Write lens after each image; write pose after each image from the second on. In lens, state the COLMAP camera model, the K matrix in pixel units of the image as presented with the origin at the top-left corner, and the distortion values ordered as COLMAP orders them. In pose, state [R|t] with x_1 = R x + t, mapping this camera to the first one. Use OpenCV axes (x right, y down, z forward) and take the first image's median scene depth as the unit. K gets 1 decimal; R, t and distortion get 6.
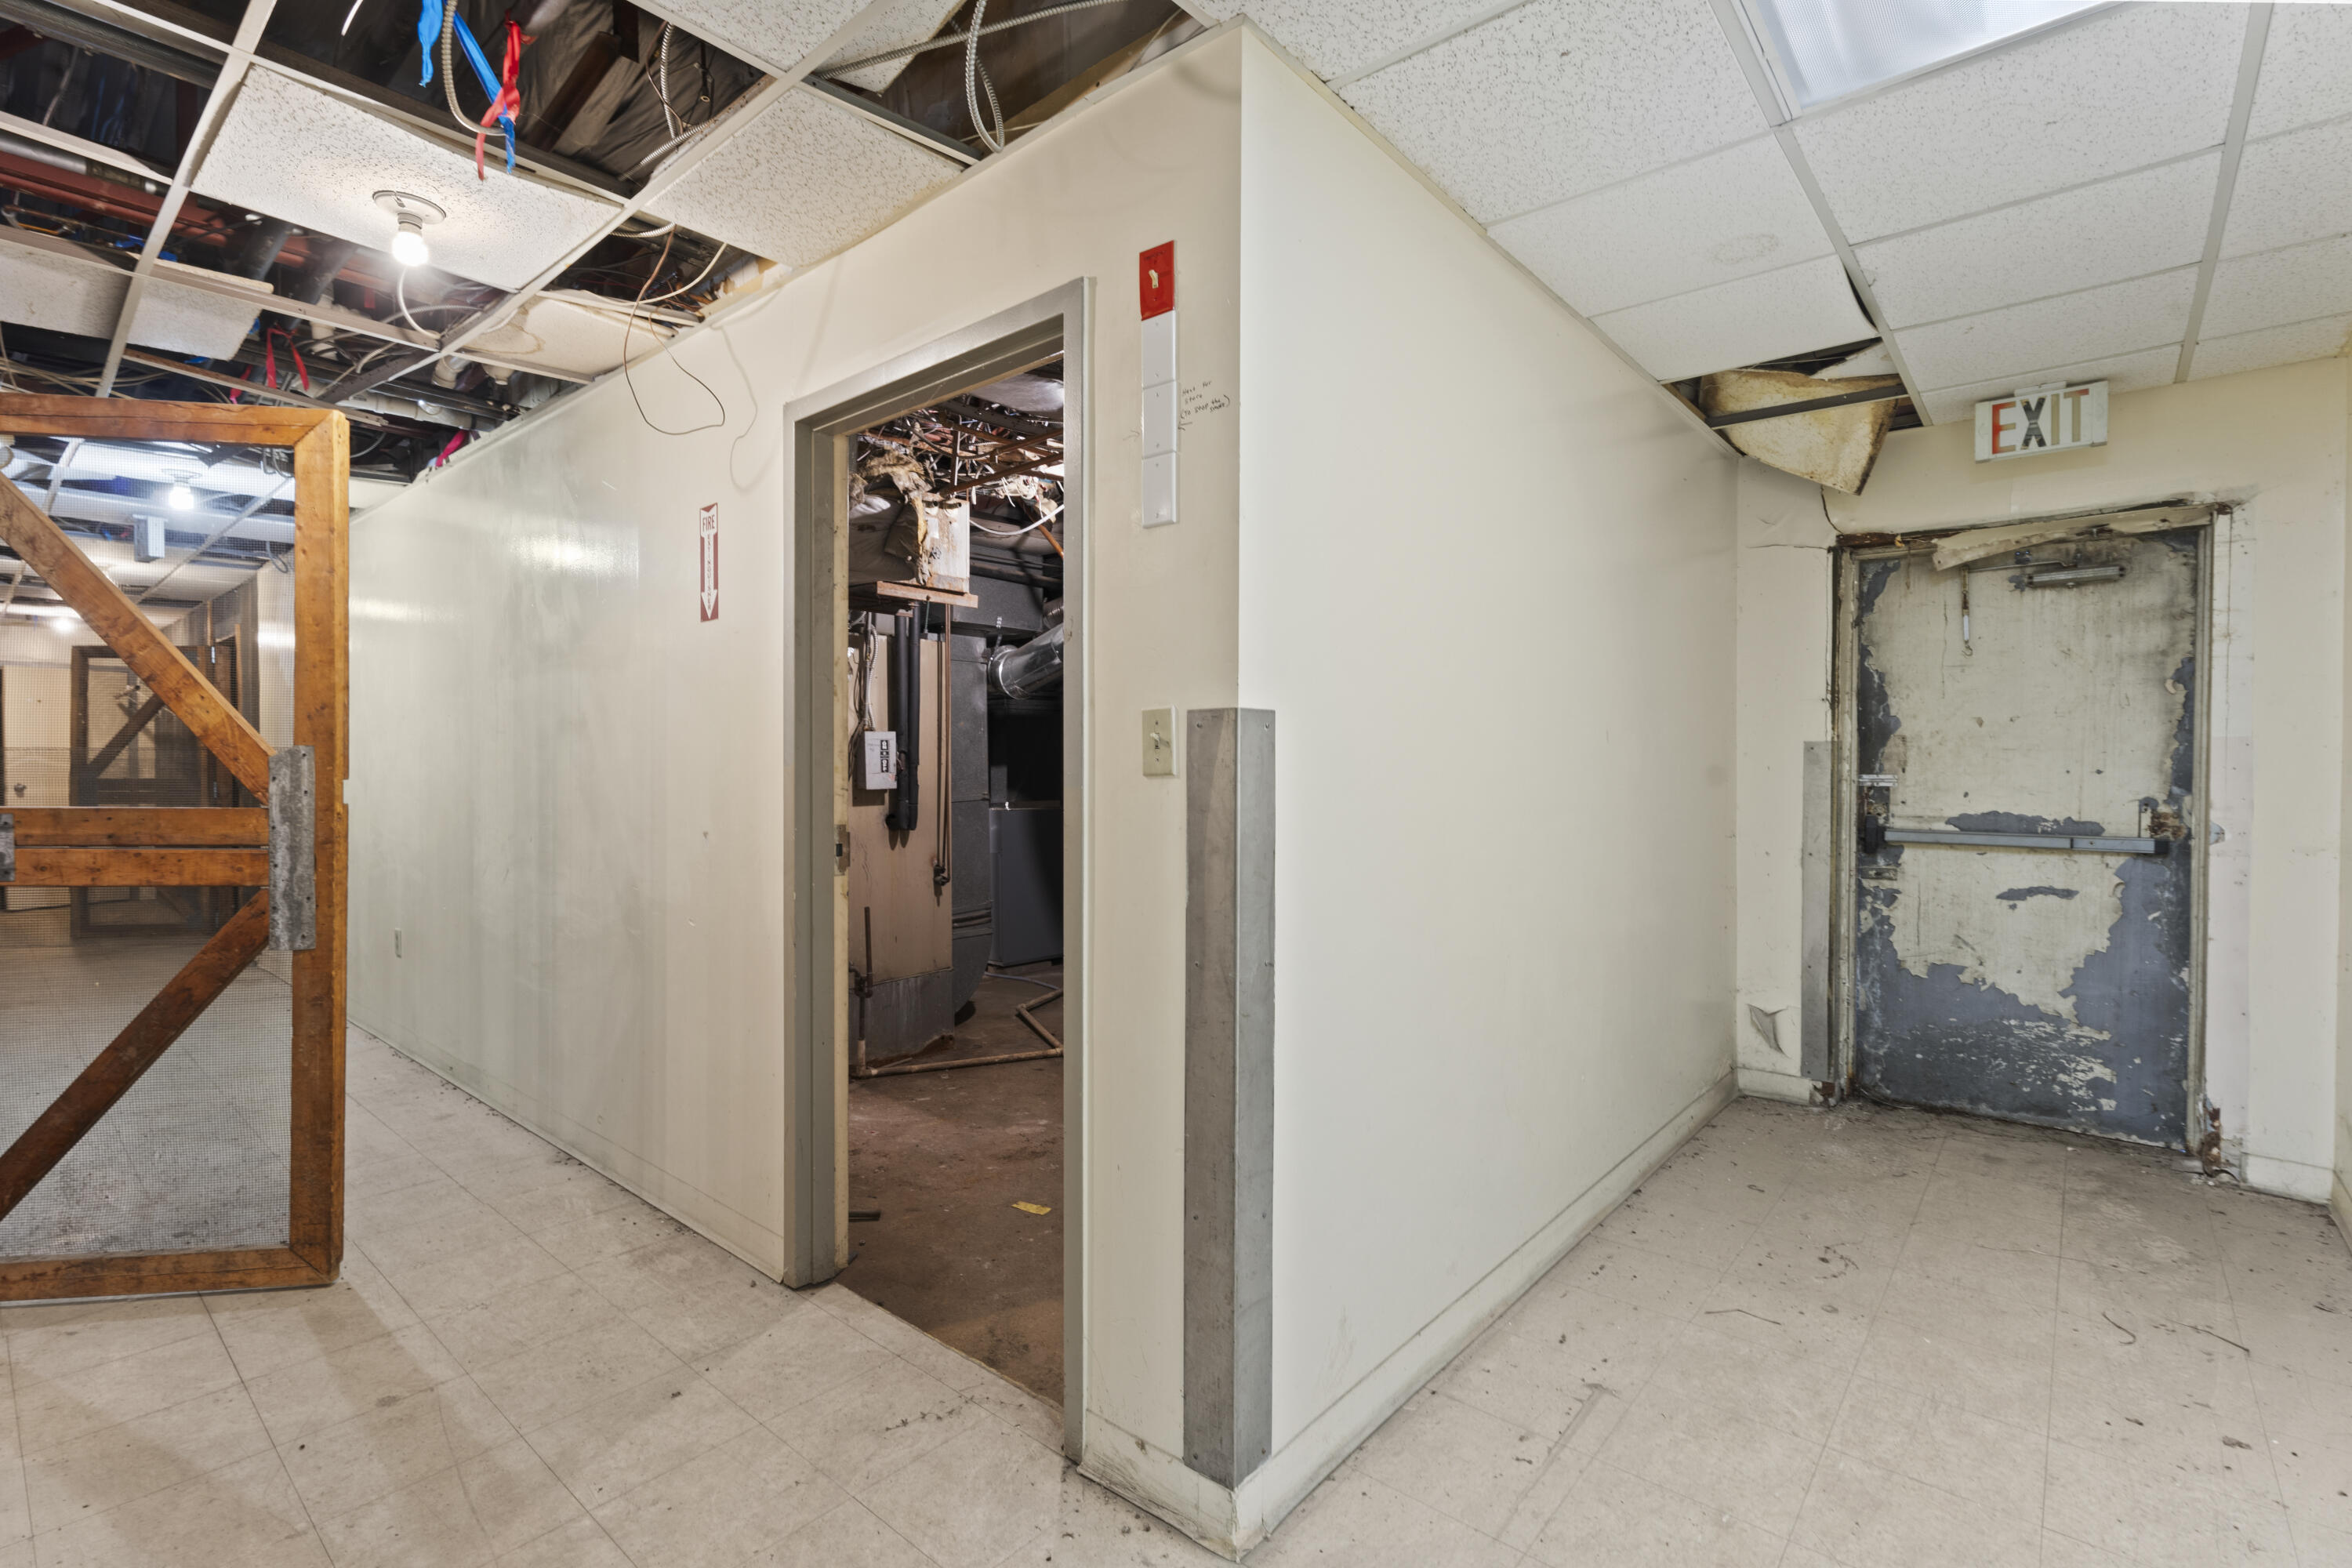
lens RADIAL K [[1076.8, 0, 1182.3], [0, 1076.8, 777.3], [0, 0, 1]] dist [0.001169, 0.000009]
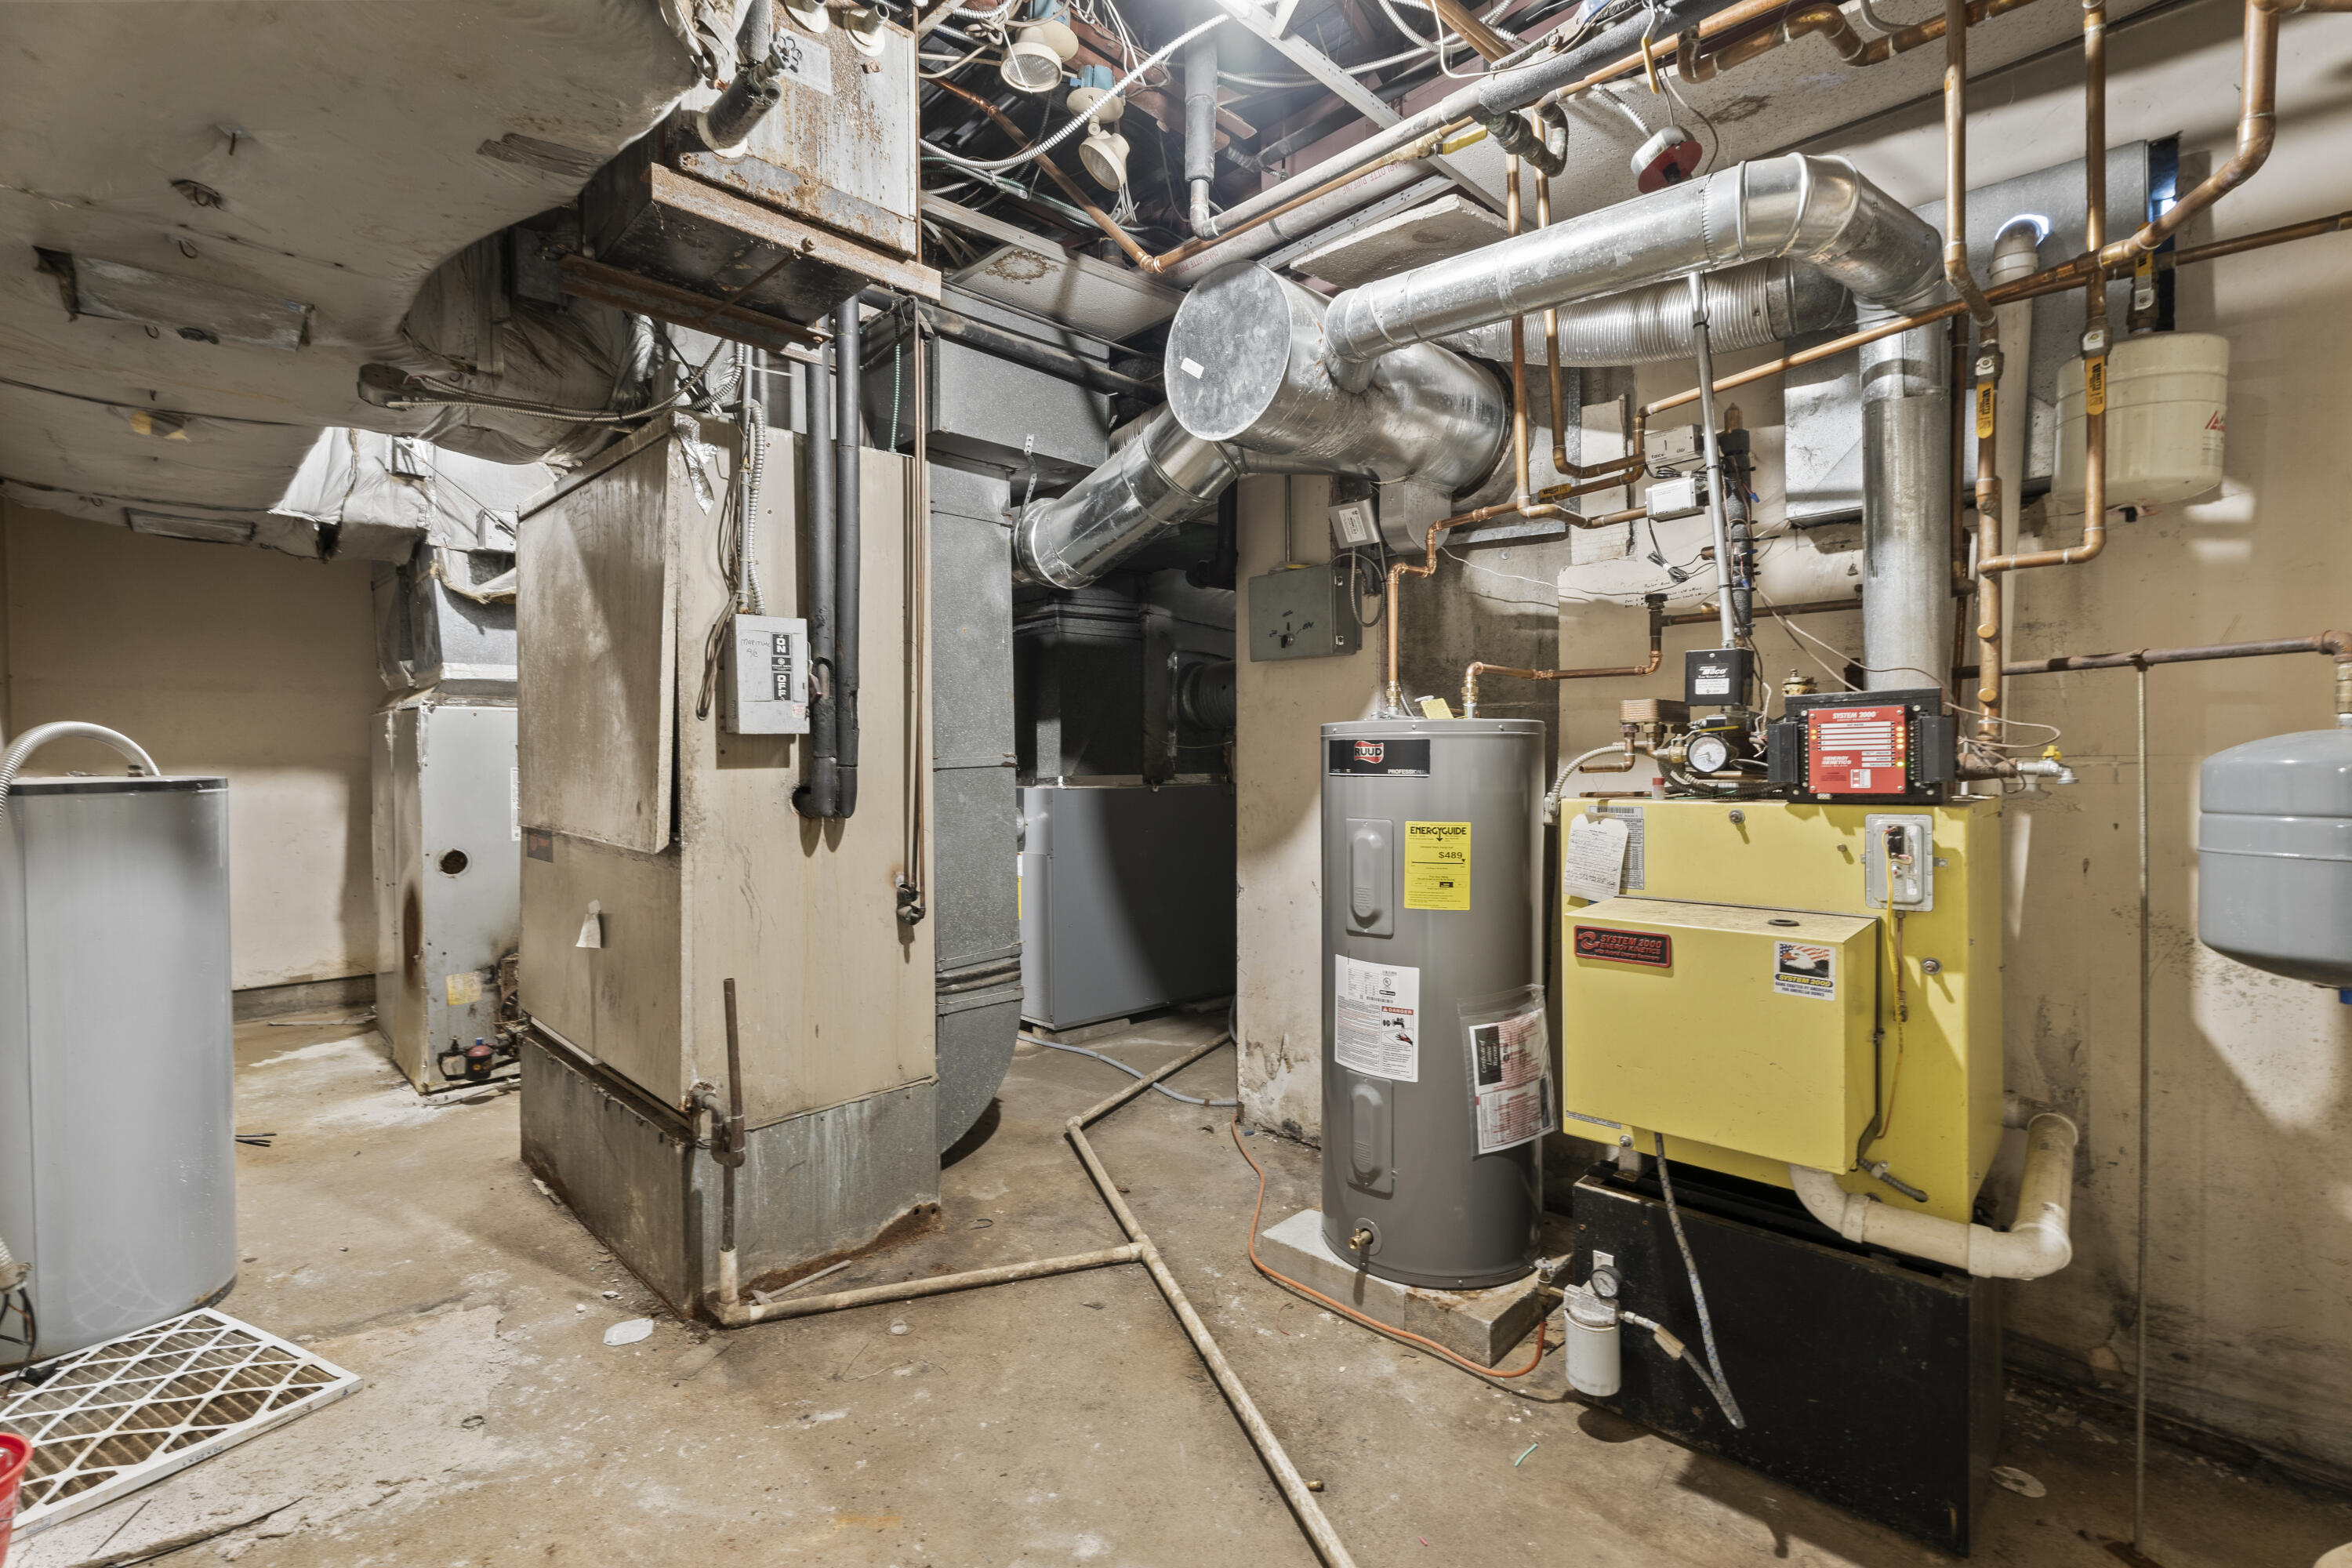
lens RADIAL K [[1076.8, 0, 1172.5], [0, 1076.8, 775.9], [0, 0, 1]] dist [0.001169, 0.000009]
pose [[0.995934, -0.001099, -0.090083, -0.050021], [0.001655, 0.999980, 0.006100, 0.025909], [0.090075, -0.006225, 0.995916, 0.489429]]
